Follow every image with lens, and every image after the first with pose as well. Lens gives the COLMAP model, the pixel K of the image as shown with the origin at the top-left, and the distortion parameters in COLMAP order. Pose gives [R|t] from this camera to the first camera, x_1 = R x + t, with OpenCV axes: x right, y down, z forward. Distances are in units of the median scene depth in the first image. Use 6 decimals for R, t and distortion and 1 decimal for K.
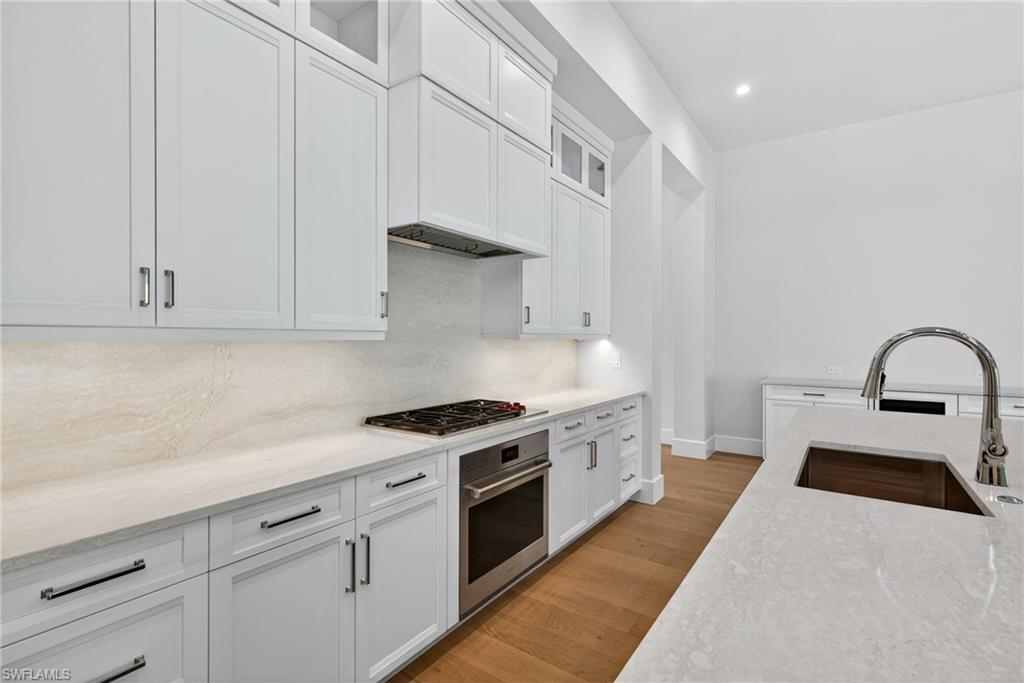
lens RADIAL K [[476.1, 0, 516.6], [0, 476.1, 339.0], [0, 0, 1]] dist [0.005733, 0.000994]
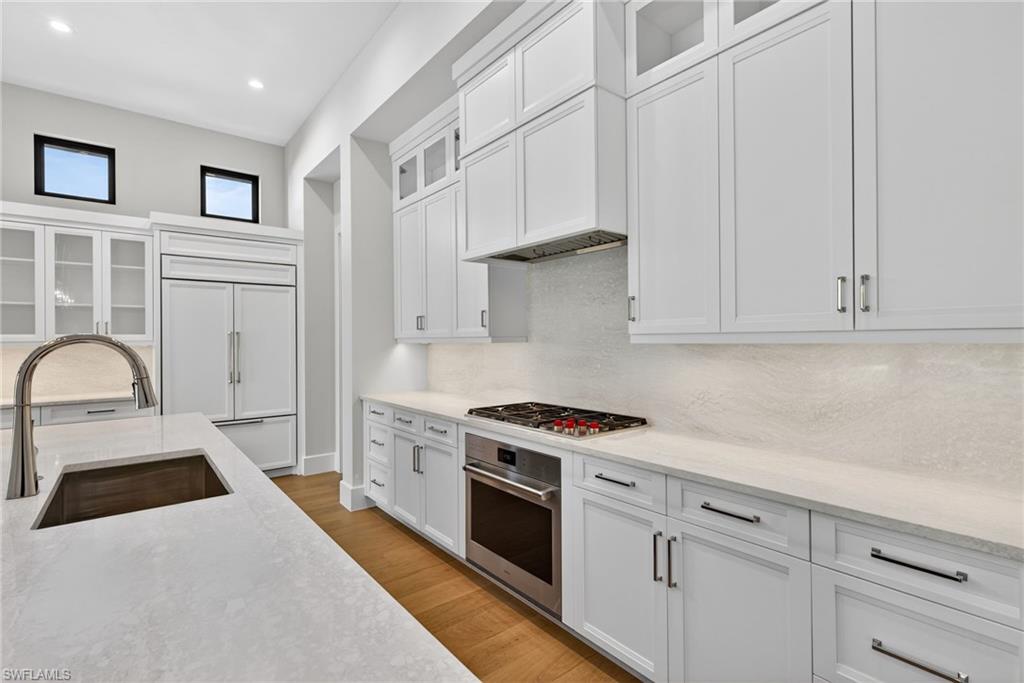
lens RADIAL K [[476.1, 0, 517.9], [0, 476.1, 340.8], [0, 0, 1]] dist [0.005733, 0.000994]
pose [[-0.275104, -0.003899, -0.961407, 0.905253], [-0.000053, 0.999992, -0.004040, 0.001447], [0.961414, -0.001060, -0.275102, 1.242391]]
